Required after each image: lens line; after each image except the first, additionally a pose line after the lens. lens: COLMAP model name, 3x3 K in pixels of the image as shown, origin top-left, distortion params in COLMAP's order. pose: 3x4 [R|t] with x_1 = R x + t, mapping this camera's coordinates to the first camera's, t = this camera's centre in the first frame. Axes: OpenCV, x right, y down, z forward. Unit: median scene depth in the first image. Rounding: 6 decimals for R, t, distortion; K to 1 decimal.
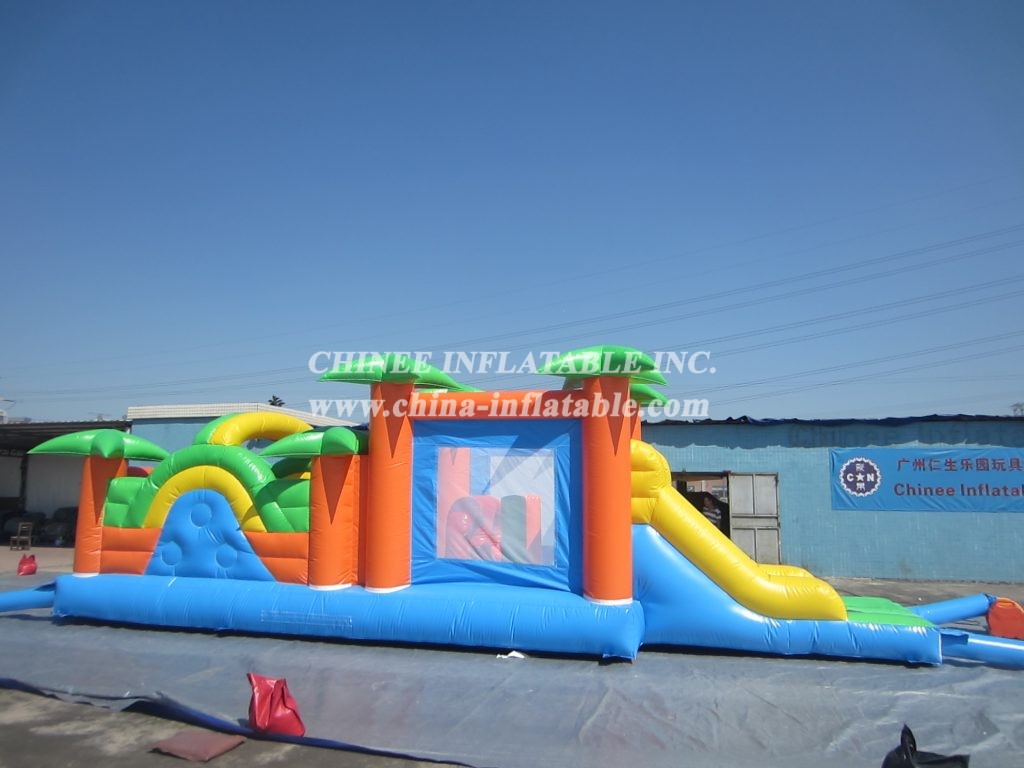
lens RADIAL K [[742.8, 0, 512.0], [0, 742.8, 384.0], [0, 0, 1]] dist [0.002589, 0.000429]
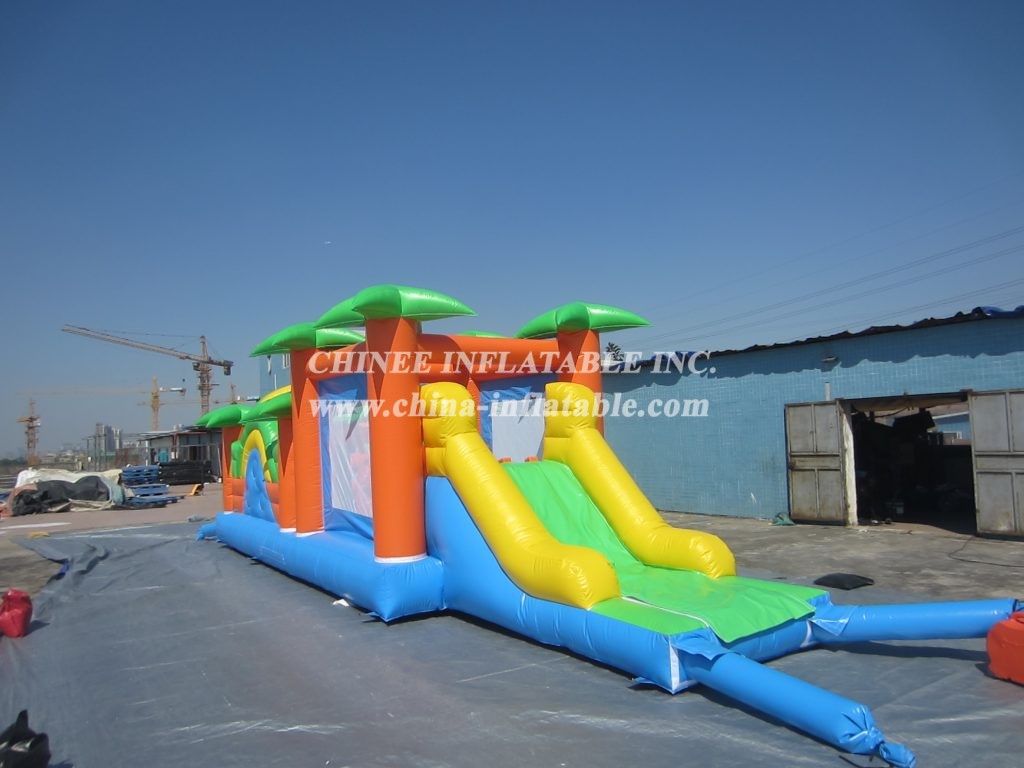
lens RADIAL K [[742.8, 0, 512.0], [0, 742.8, 384.0], [0, 0, 1]] dist [0.002589, 0.000429]
pose [[0.740699, -0.079982, -0.667059, 0.444262], [0.136975, 0.990012, 0.033391, 0.031227], [0.657725, -0.116103, 0.744256, 0.213307]]
